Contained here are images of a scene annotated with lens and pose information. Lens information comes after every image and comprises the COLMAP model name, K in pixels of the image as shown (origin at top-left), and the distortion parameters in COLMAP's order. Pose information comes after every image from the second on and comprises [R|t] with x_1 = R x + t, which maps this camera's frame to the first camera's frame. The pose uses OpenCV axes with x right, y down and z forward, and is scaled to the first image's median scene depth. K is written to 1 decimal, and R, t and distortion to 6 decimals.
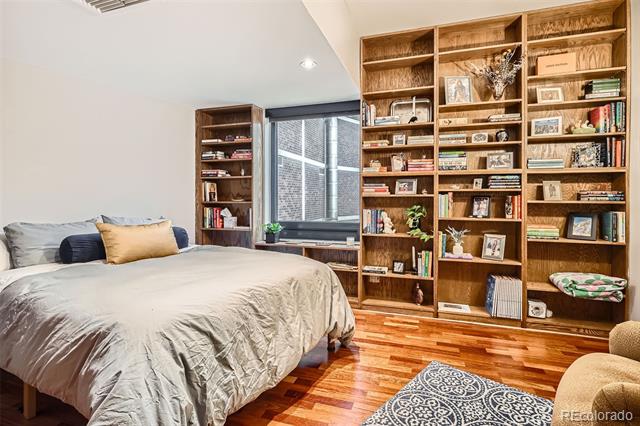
lens RADIAL K [[309.9, 0, 335.7], [0, 309.9, 195.5], [0, 0, 1]] dist [-0.002494, -0.000722]
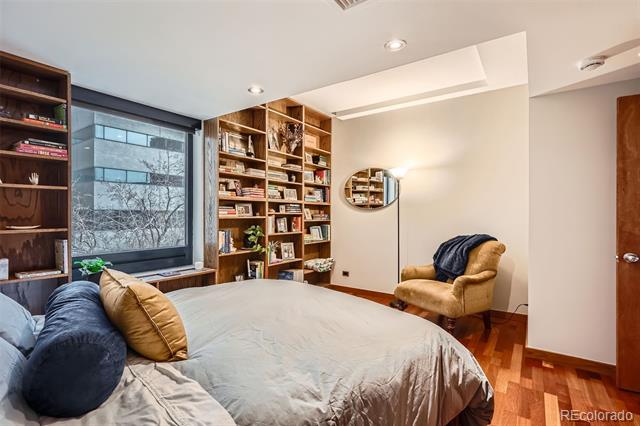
lens RADIAL K [[309.9, 0, 320.3], [0, 309.9, 216.8], [0, 0, 1]] dist [-0.002494, -0.000722]
pose [[0.291372, -0.005985, 0.956591, -0.865345], [-0.003050, 0.999970, 0.007185, -0.012389], [-0.956605, -0.005012, 0.291345, 0.404205]]
